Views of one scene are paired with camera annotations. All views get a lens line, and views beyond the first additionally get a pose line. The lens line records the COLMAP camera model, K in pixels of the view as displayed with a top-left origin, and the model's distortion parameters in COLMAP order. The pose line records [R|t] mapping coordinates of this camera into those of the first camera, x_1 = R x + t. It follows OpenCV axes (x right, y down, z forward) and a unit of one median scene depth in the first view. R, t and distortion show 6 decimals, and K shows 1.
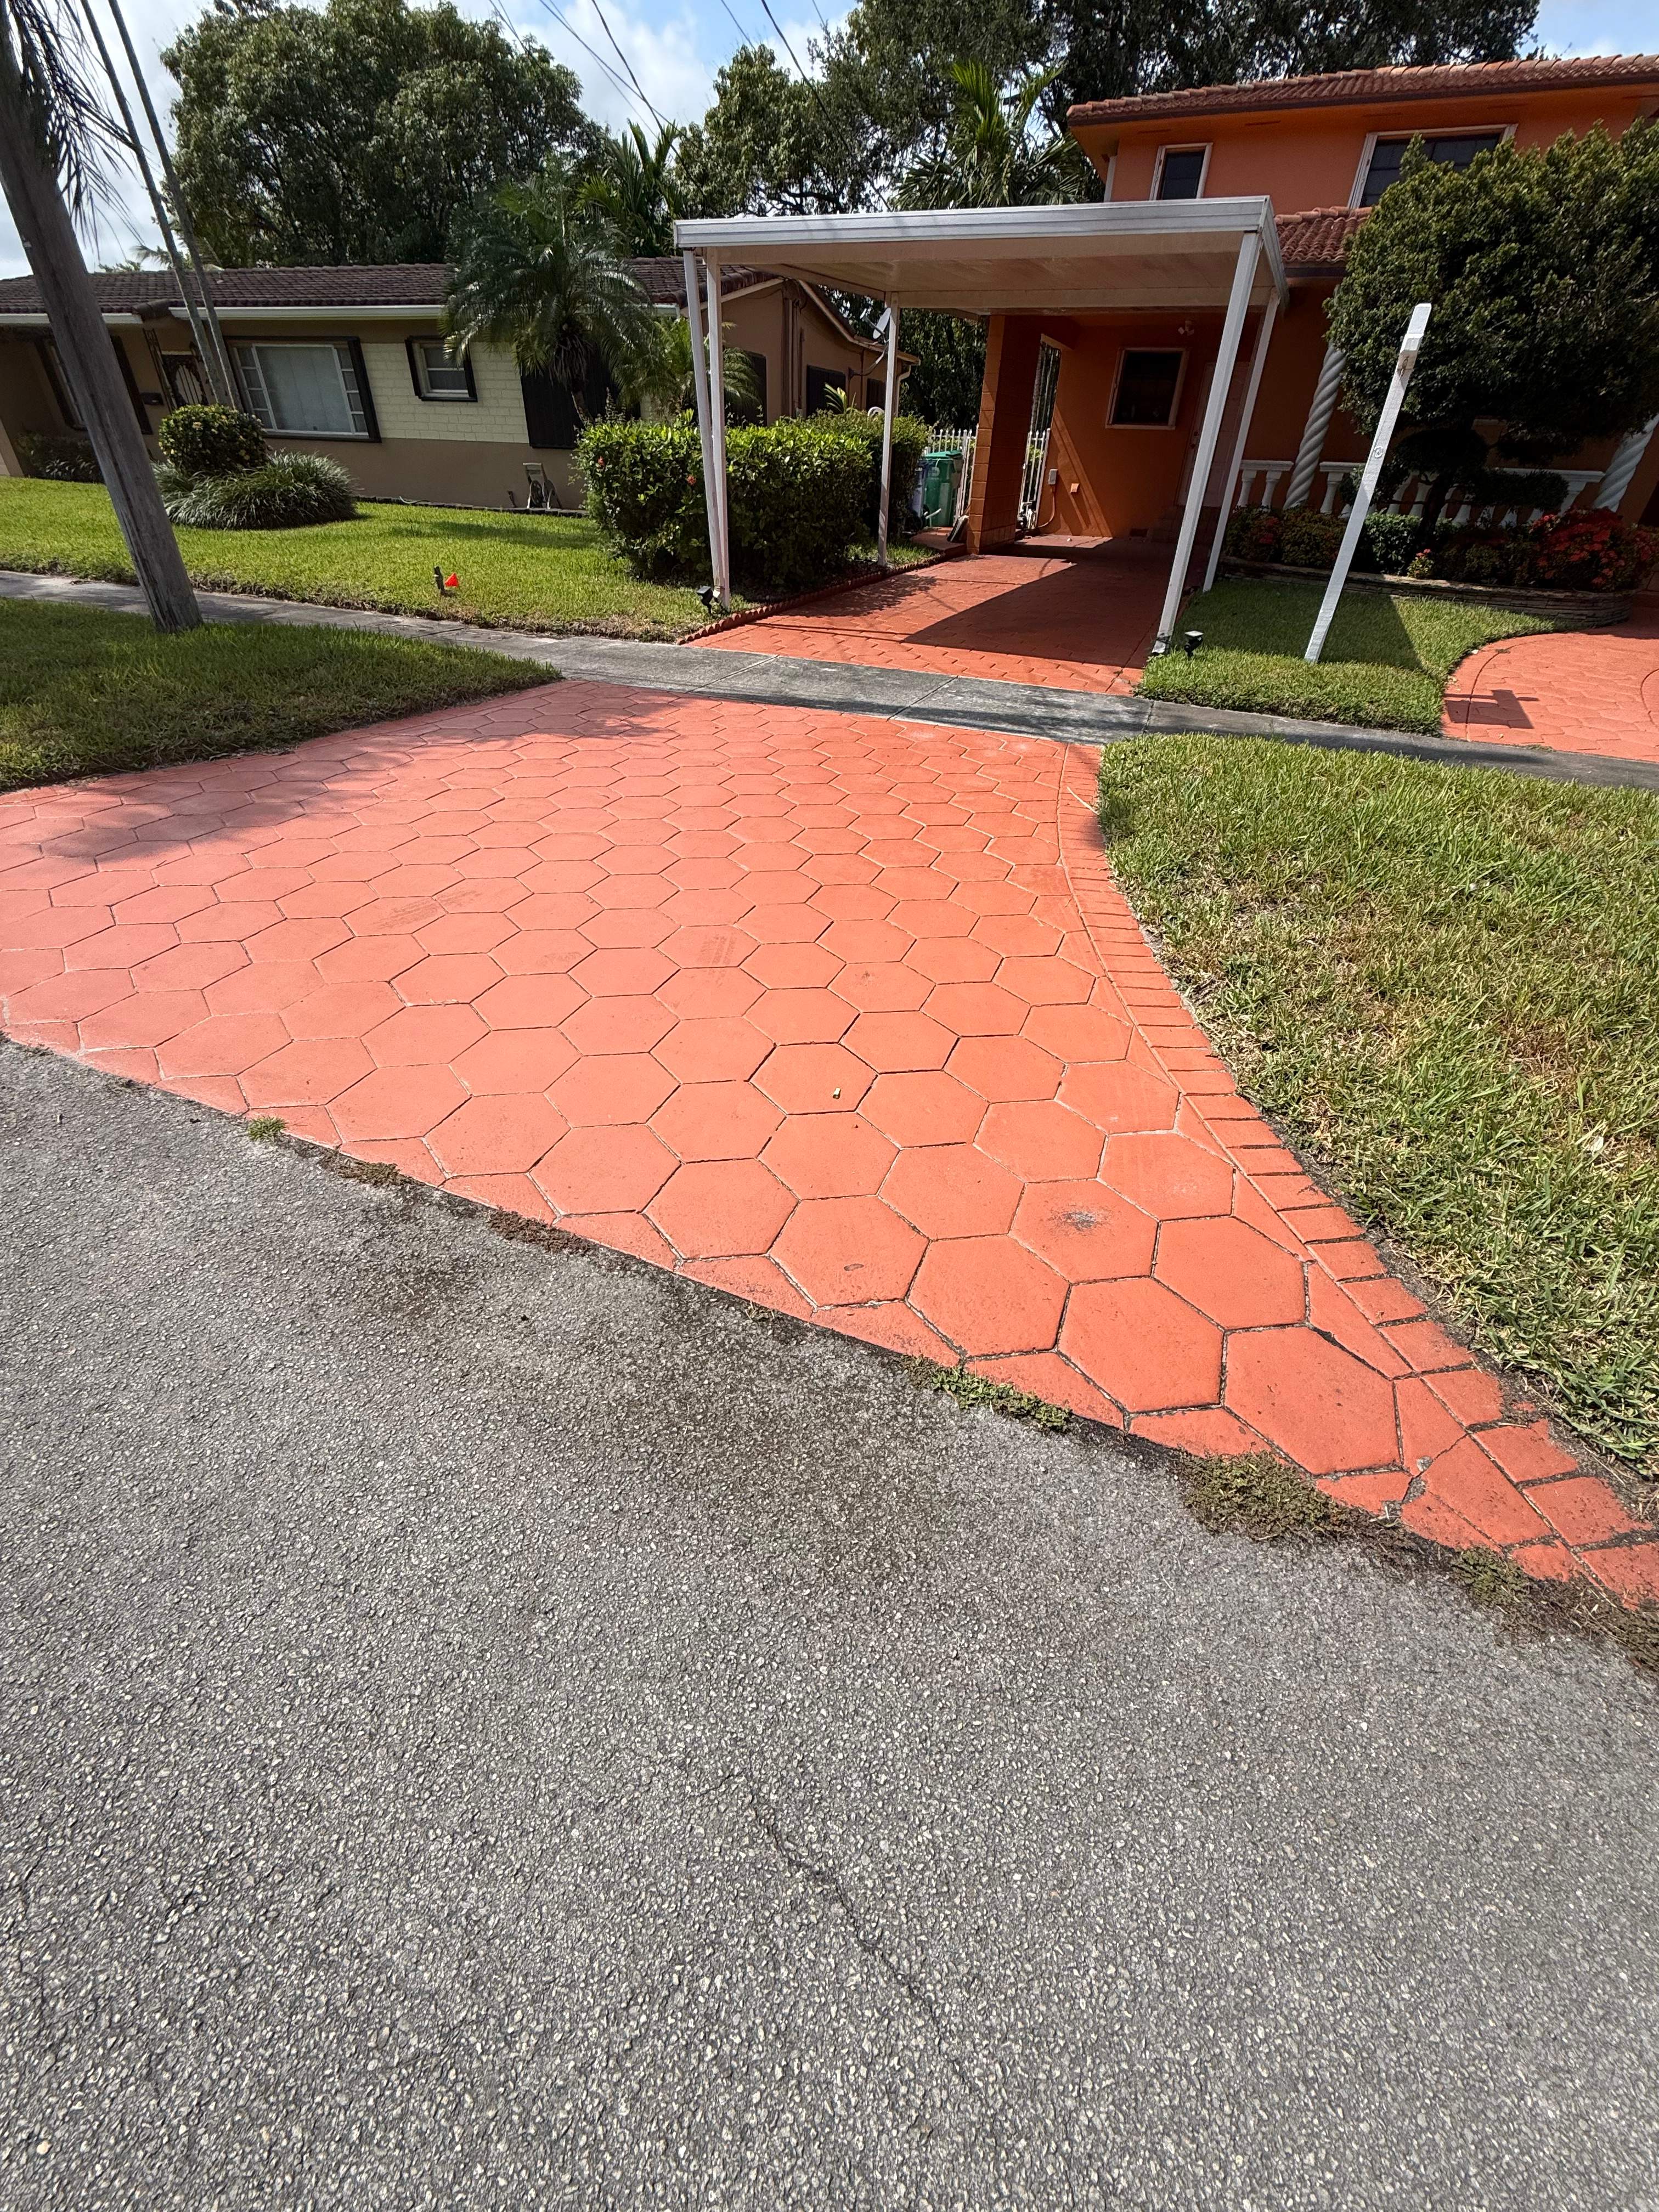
lens RADIAL K [[882.0, 0, 827.9], [0, 882.0, 1109.4], [0, 0, 1]] dist [-0.000063, 0.000064]
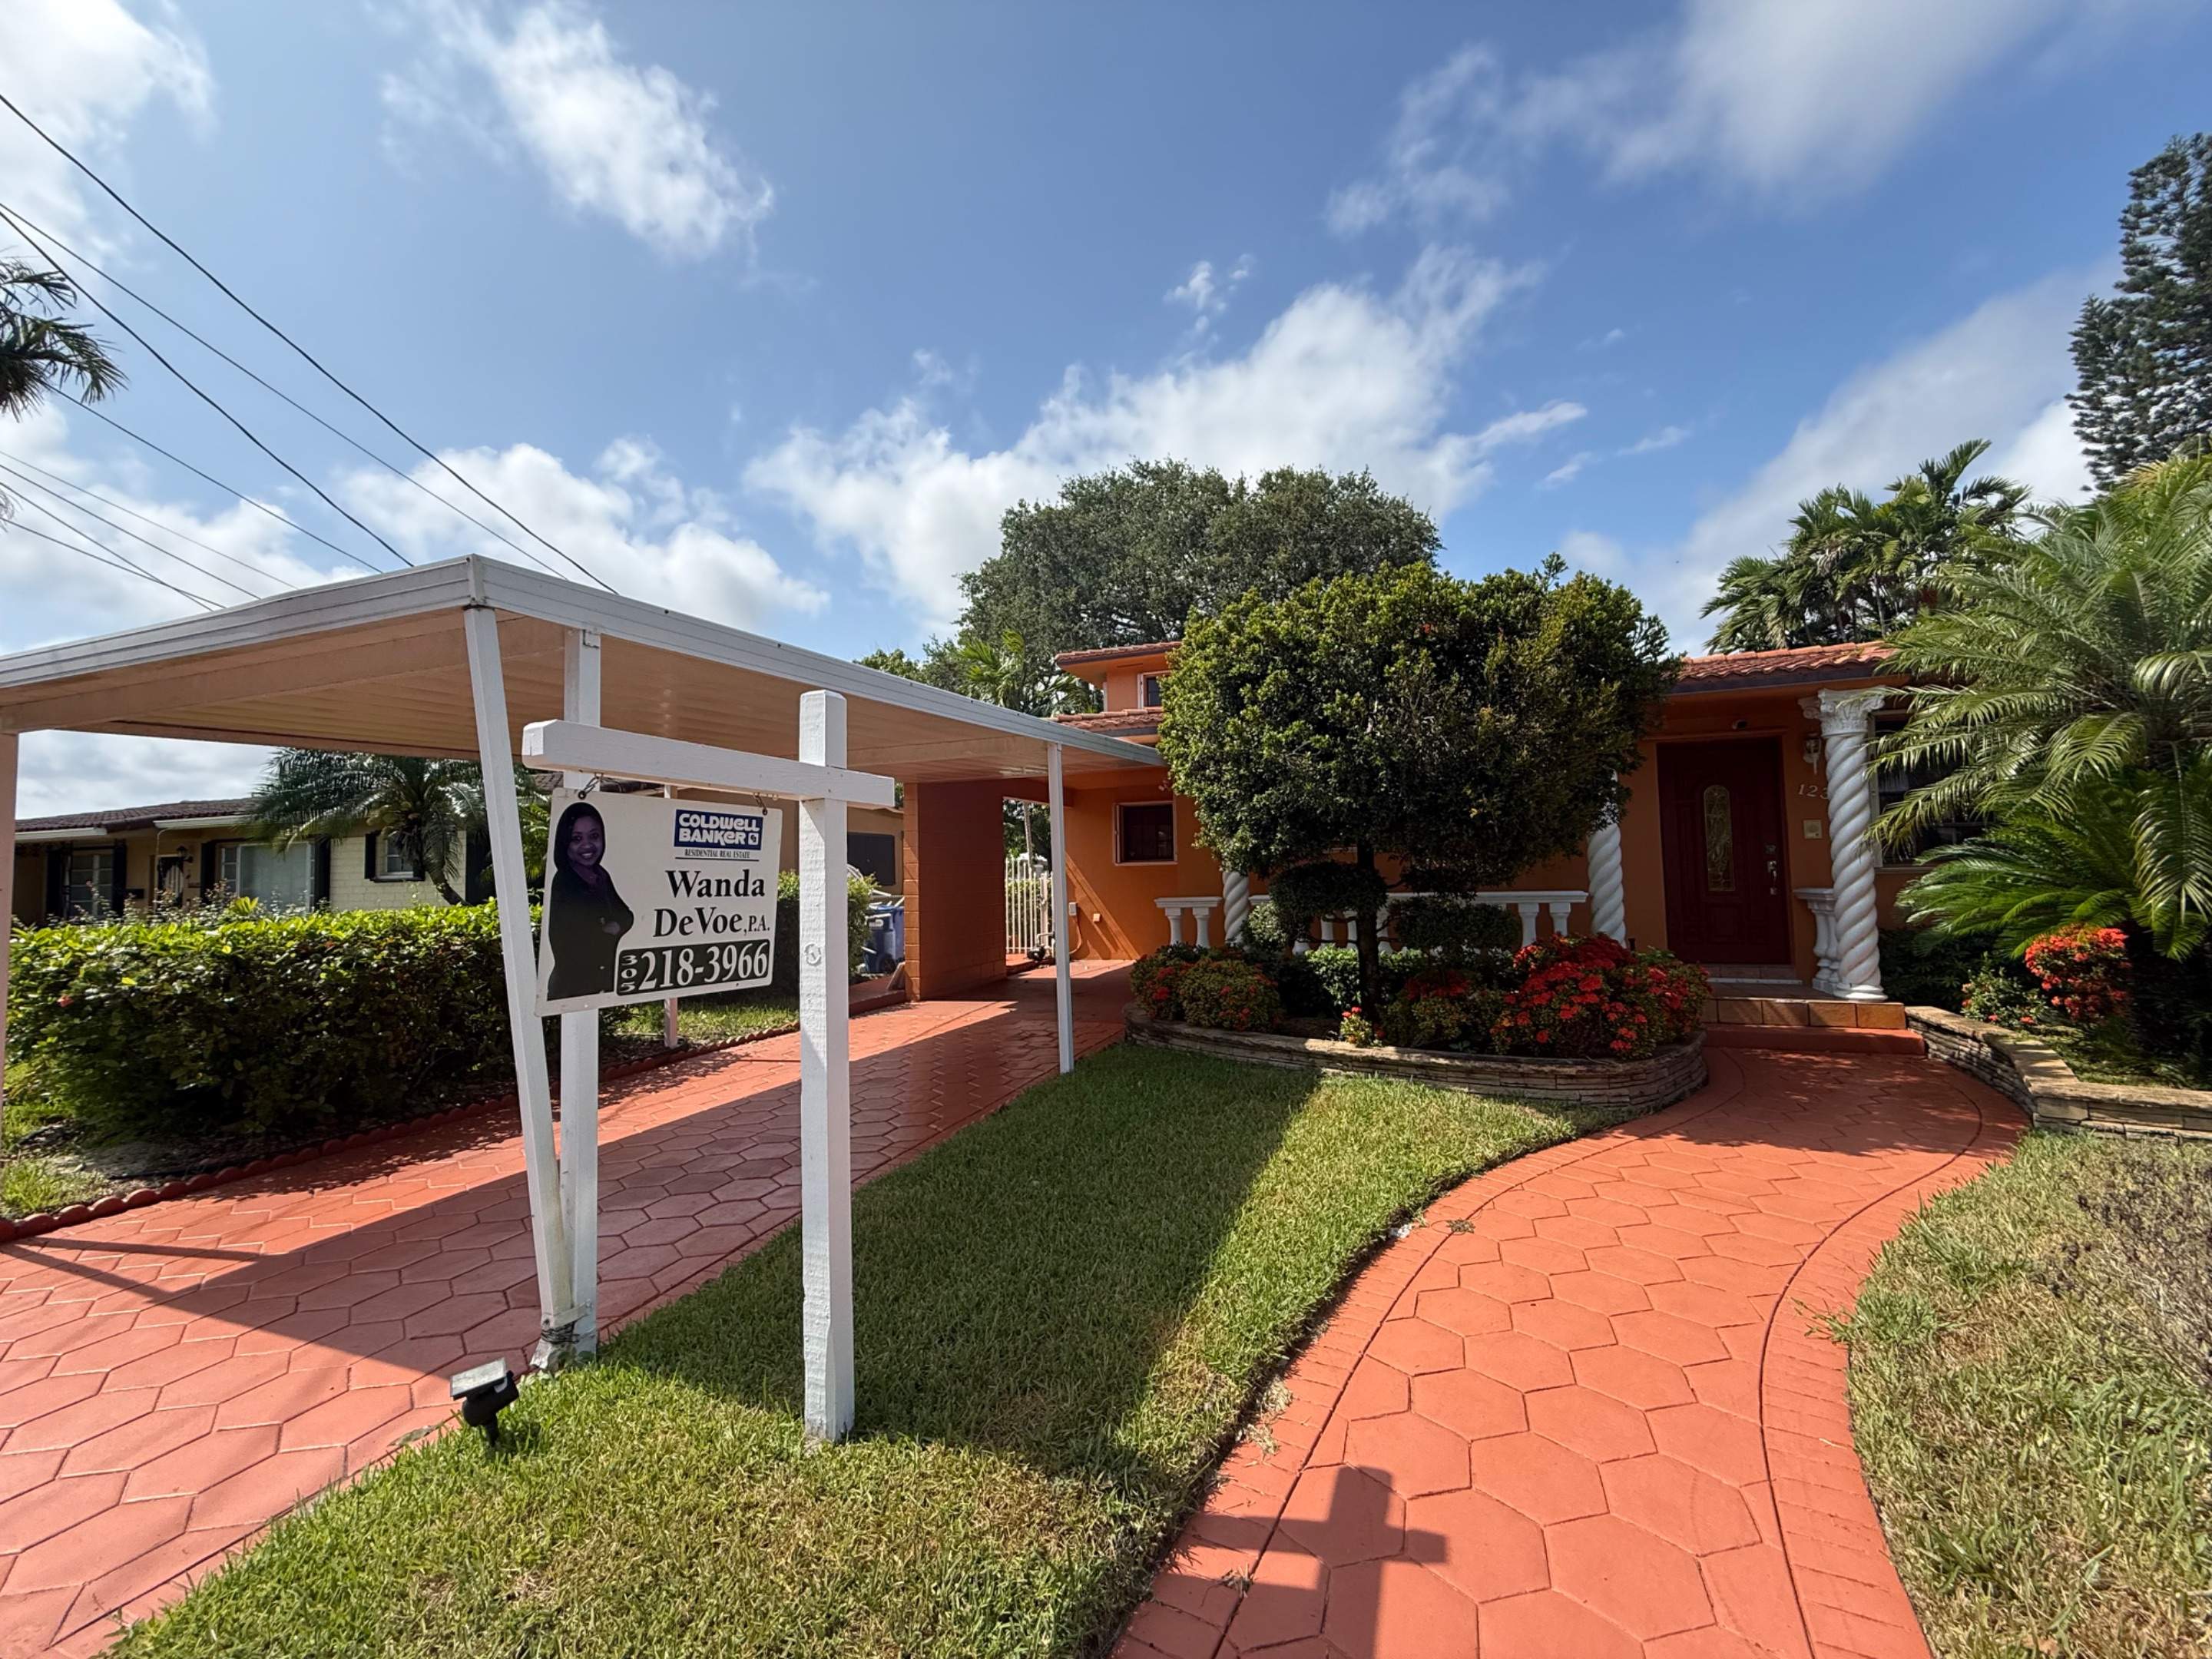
lens RADIAL K [[884.6, 0, 1098.4], [0, 884.6, 826.3], [0, 0, 1]] dist [0.001978, 0.000356]
pose [[0.997937, -0.048703, 0.041828, 0.406898], [0.064196, 0.763412, -0.642714, -0.283093], [-0.000630, 0.644073, 0.764963, 0.353760]]
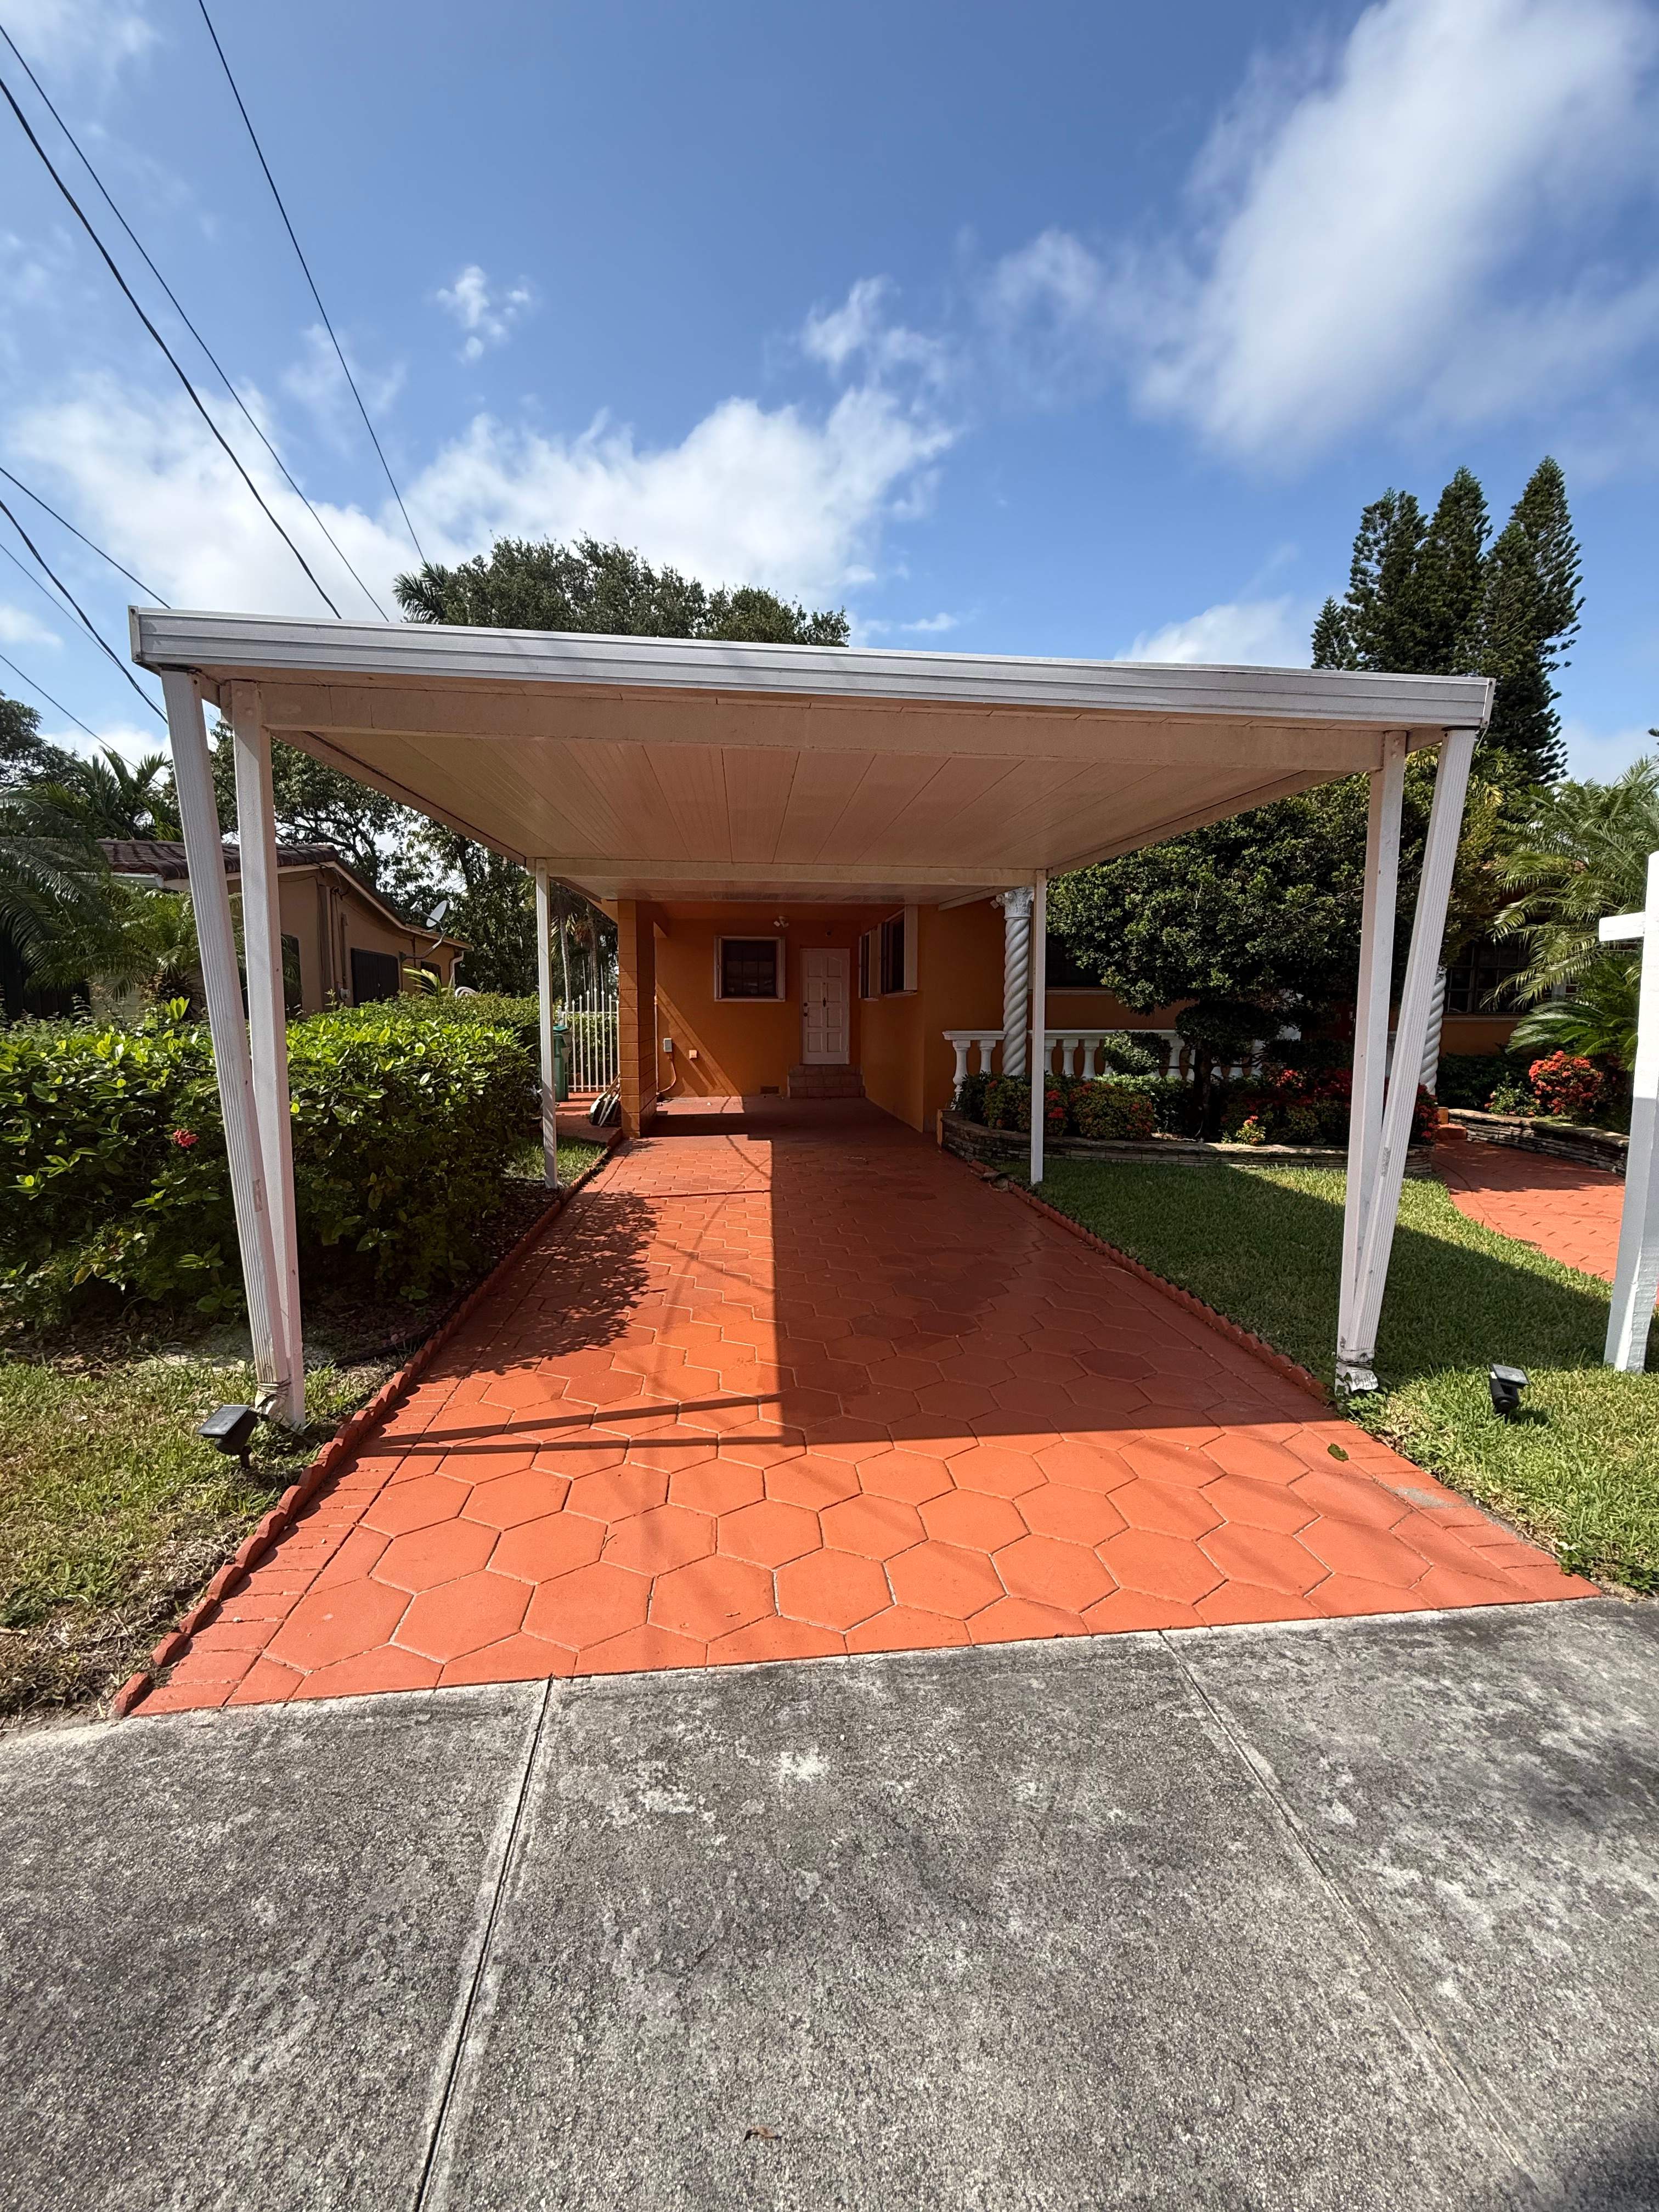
lens RADIAL K [[896.7, 0, 836.9], [0, 896.7, 1106.9], [0, 0, 1]] dist [0.000325, 0.000018]
pose [[0.874612, -0.074504, 0.479065, -0.066980], [0.308286, 0.848090, -0.430933, -0.345828], [-0.374184, 0.524588, 0.764718, 0.428017]]
